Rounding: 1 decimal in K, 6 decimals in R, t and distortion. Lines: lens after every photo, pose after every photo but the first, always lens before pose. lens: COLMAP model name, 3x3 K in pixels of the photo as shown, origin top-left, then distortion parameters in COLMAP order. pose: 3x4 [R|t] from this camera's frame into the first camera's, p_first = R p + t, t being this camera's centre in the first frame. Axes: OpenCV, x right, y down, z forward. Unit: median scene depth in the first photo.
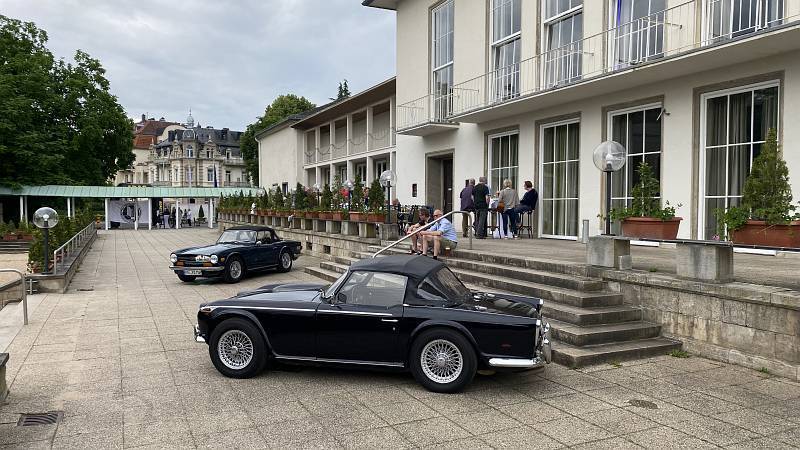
lens RADIAL K [[605.2, 0, 401.5], [0, 605.2, 226.3], [0, 0, 1]] dist [0.062546, -0.059651]
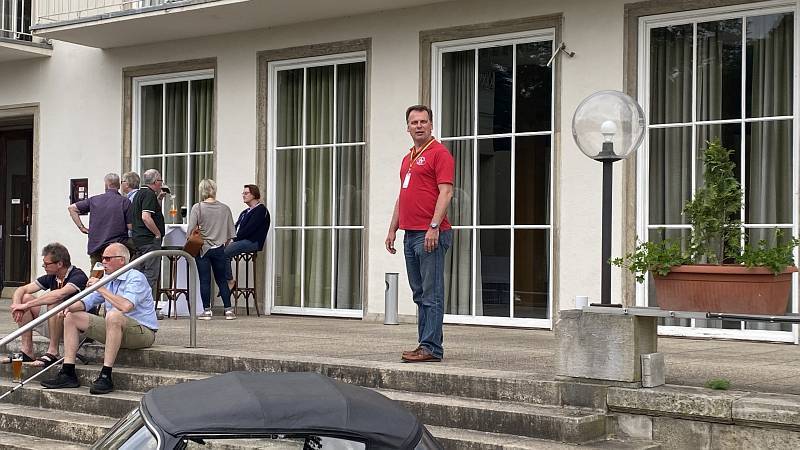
lens RADIAL K [[1222.6, 0, 400.3], [0, 1222.6, 230.7], [0, 0, 1]] dist [0.182654, 0.000000]
pose [[0.886198, 0.014524, 0.463079, -0.108066], [0.007766, 0.998902, -0.046192, 0.000192], [-0.463242, 0.044531, 0.885112, 0.163023]]
